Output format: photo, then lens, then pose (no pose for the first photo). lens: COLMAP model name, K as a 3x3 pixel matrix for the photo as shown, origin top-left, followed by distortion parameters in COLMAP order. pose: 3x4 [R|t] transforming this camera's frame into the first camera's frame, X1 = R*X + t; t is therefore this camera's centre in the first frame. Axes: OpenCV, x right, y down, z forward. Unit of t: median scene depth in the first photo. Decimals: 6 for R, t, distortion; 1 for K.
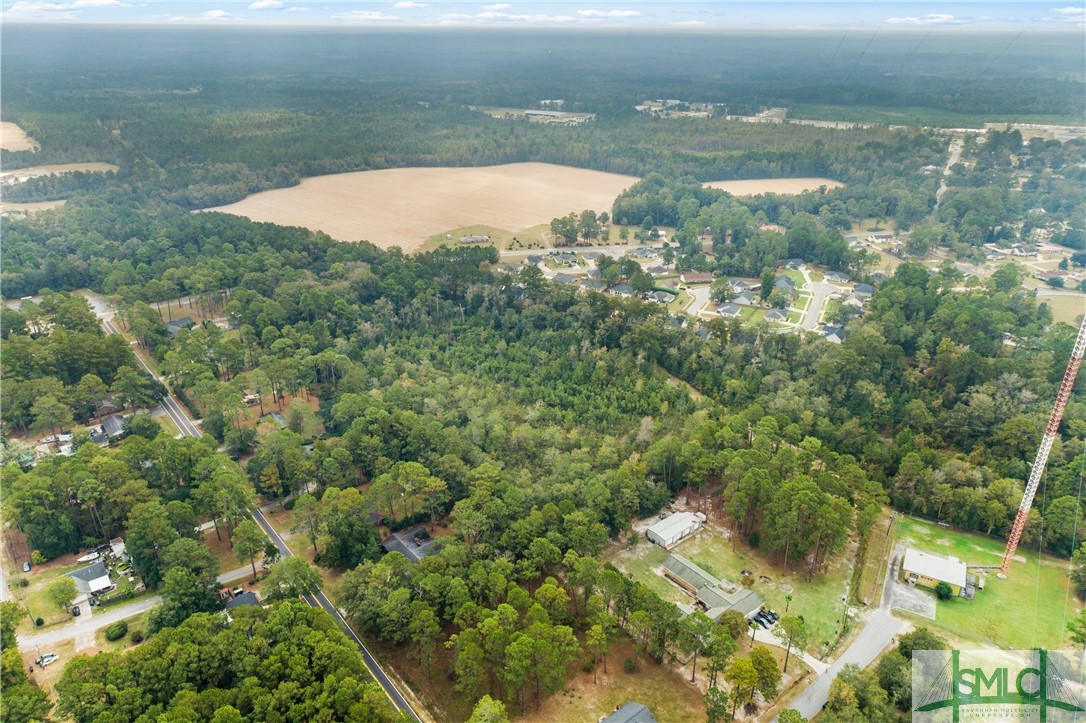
lens RADIAL K [[734.3, 0, 543.0], [0, 734.3, 361.5], [0, 0, 1]] dist [-0.006586, 0.016535]
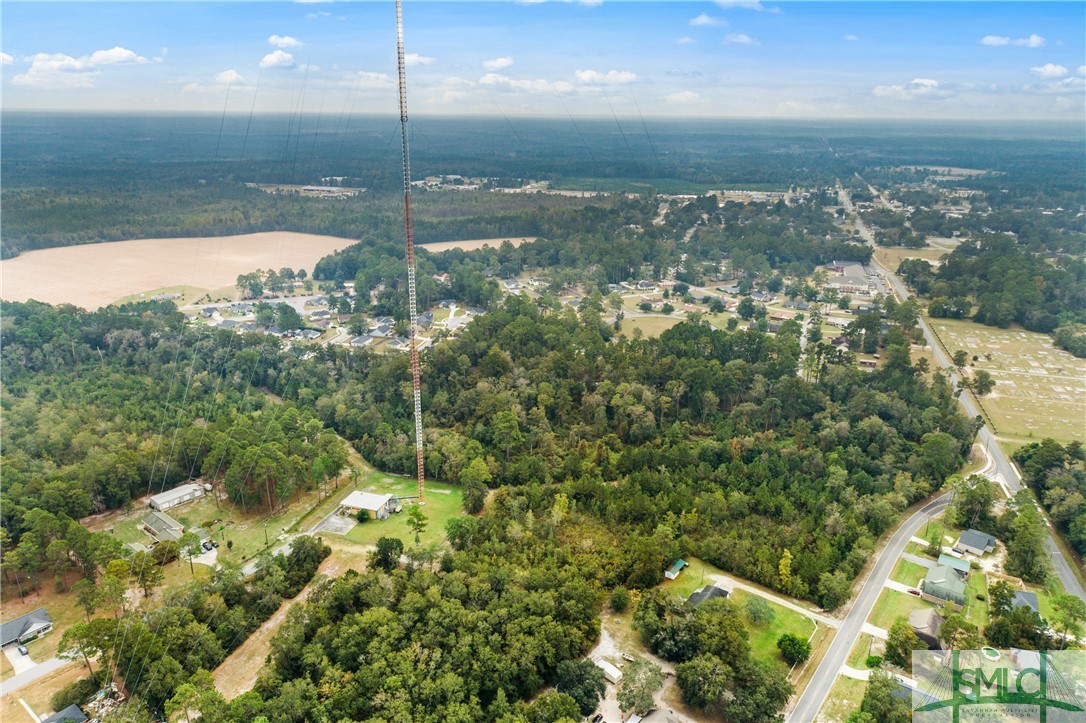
lens RADIAL K [[734.3, 0, 543.0], [0, 734.3, 361.5], [0, 0, 1]] dist [-0.006586, 0.016535]
pose [[0.980299, -0.060344, 0.188078, 0.298577], [0.078741, 0.992648, -0.091927, 0.087061], [-0.181148, 0.104926, 0.977843, -0.178478]]
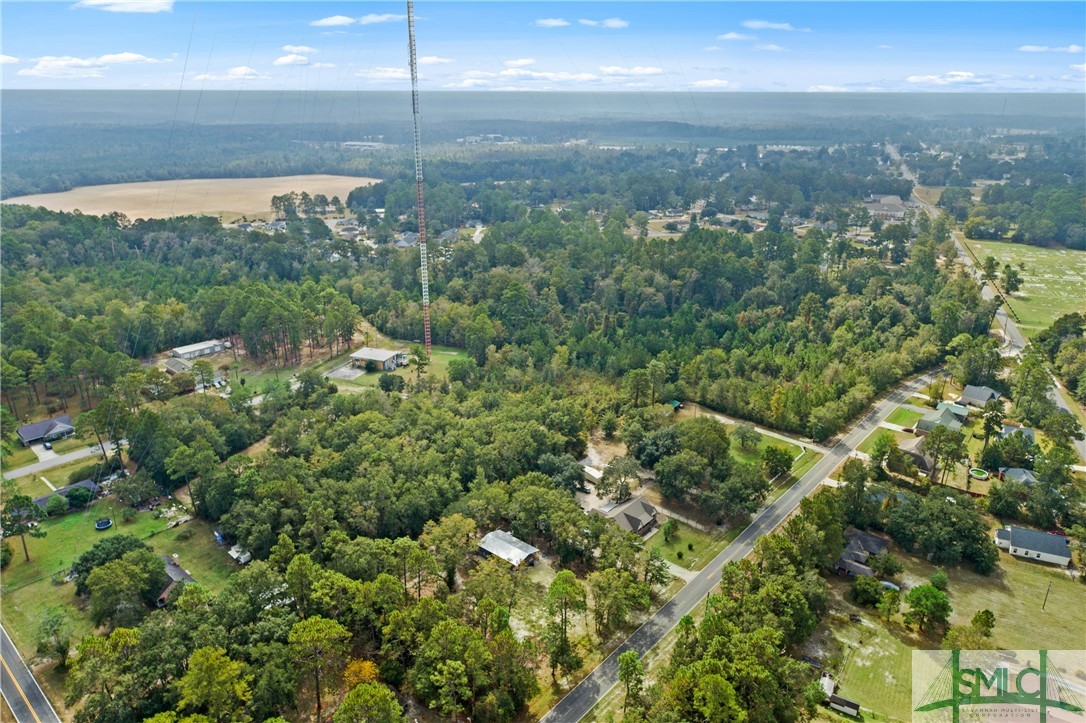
lens RADIAL K [[734.3, 0, 543.0], [0, 734.3, 361.5], [0, 0, 1]] dist [-0.006586, 0.016535]
pose [[0.990611, -0.050597, 0.127003, 0.326300], [0.059858, 0.995736, -0.070186, 0.198414], [-0.122910, 0.077129, 0.989416, -0.185169]]
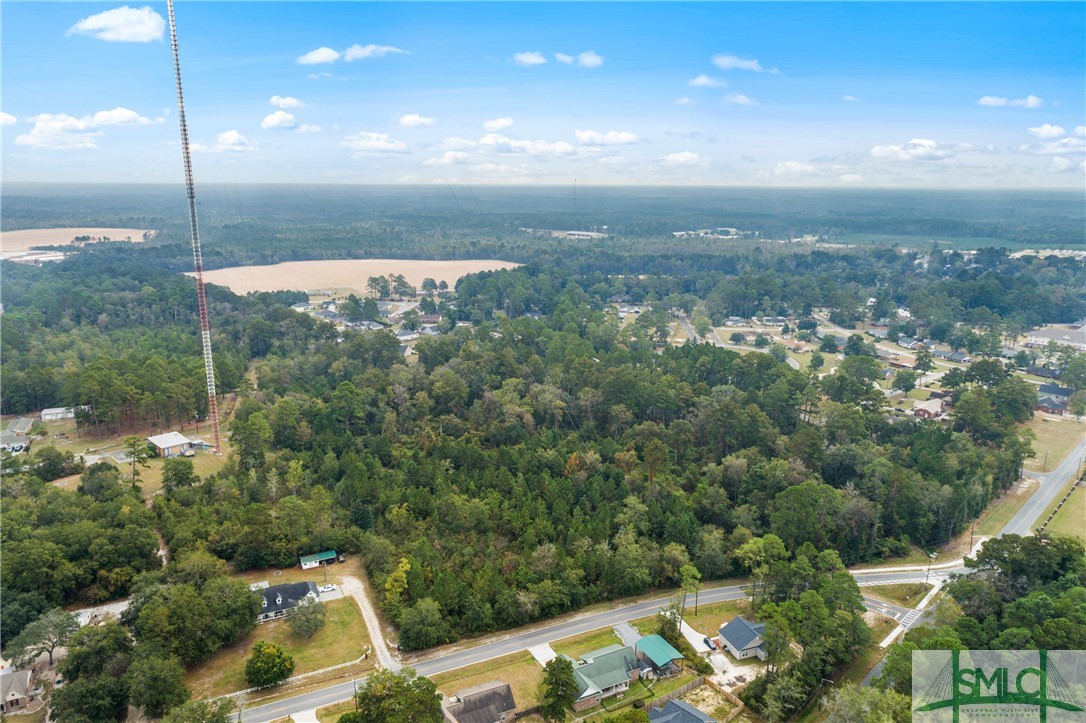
lens RADIAL K [[734.3, 0, 543.0], [0, 734.3, 361.5], [0, 0, 1]] dist [-0.006586, 0.016535]
pose [[0.962078, 0.063811, -0.265207, 0.737604], [-0.113408, 0.977812, -0.176134, 0.145212], [0.248083, 0.199531, 0.947967, -0.050976]]
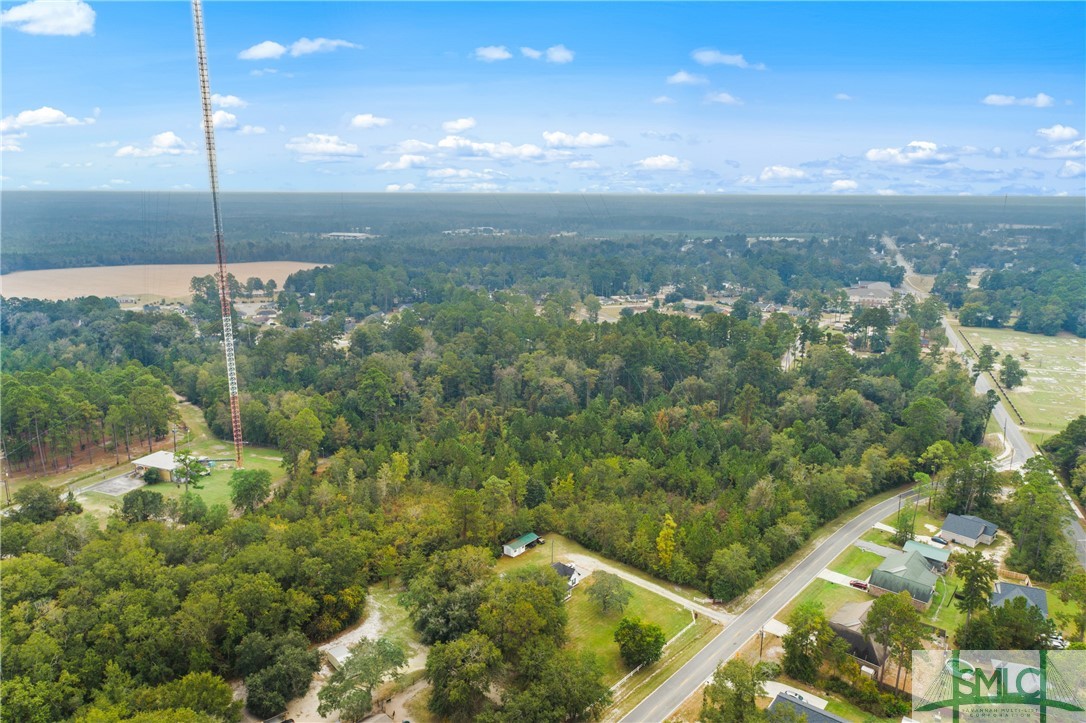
lens RADIAL K [[734.3, 0, 543.0], [0, 734.3, 361.5], [0, 0, 1]] dist [-0.006586, 0.016535]
pose [[0.993180, -0.027376, 0.113334, 0.462128], [0.049591, 0.978921, -0.198127, 0.182614], [-0.105521, 0.202396, 0.973602, -0.044378]]
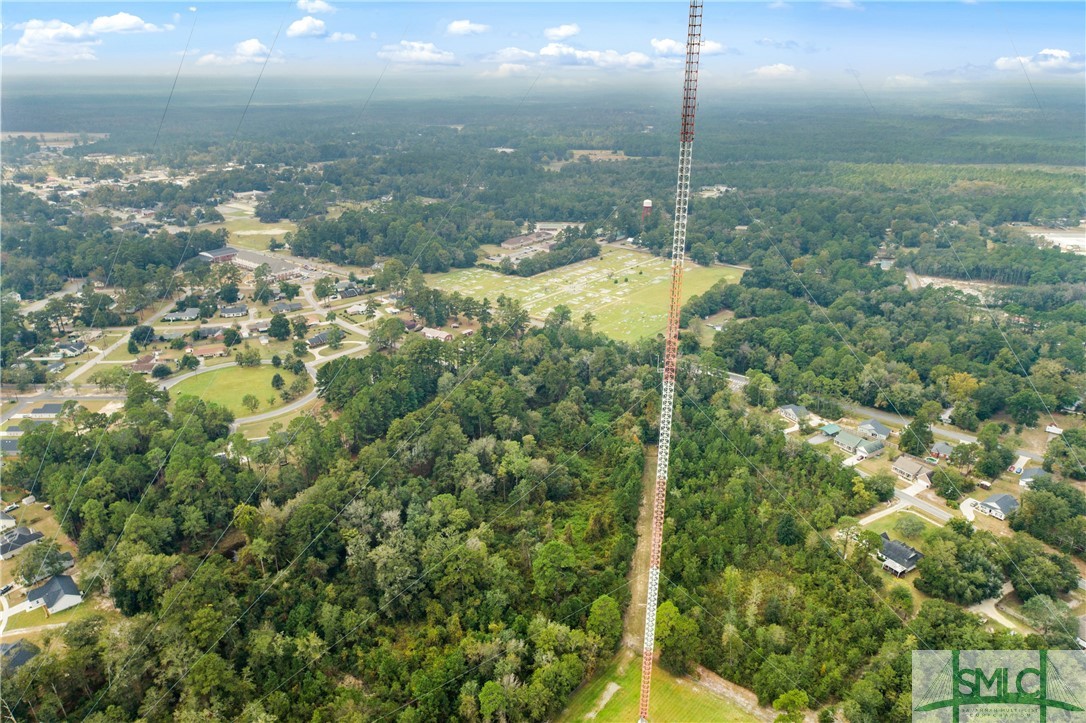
lens RADIAL K [[734.3, 0, 543.0], [0, 734.3, 361.5], [0, 0, 1]] dist [-0.006586, 0.016535]
pose [[0.166447, -0.367655, 0.914945, -0.013223], [0.408839, 0.870105, 0.275260, -0.177724], [-0.897299, 0.328249, 0.295138, 0.351238]]
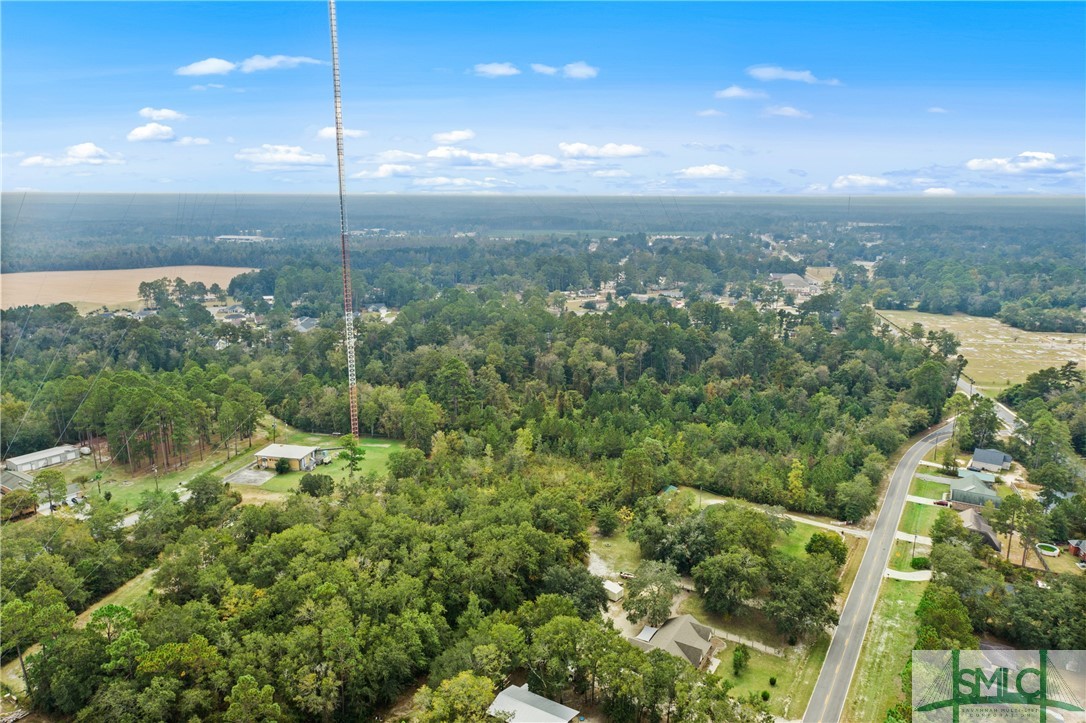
lens RADIAL K [[734.3, 0, 543.0], [0, 734.3, 361.5], [0, 0, 1]] dist [-0.006586, 0.016535]
pose [[0.954636, -0.067859, 0.289941, 0.287610], [0.125019, 0.975052, -0.183422, 0.193083], [-0.270261, 0.211350, 0.939303, -0.070441]]
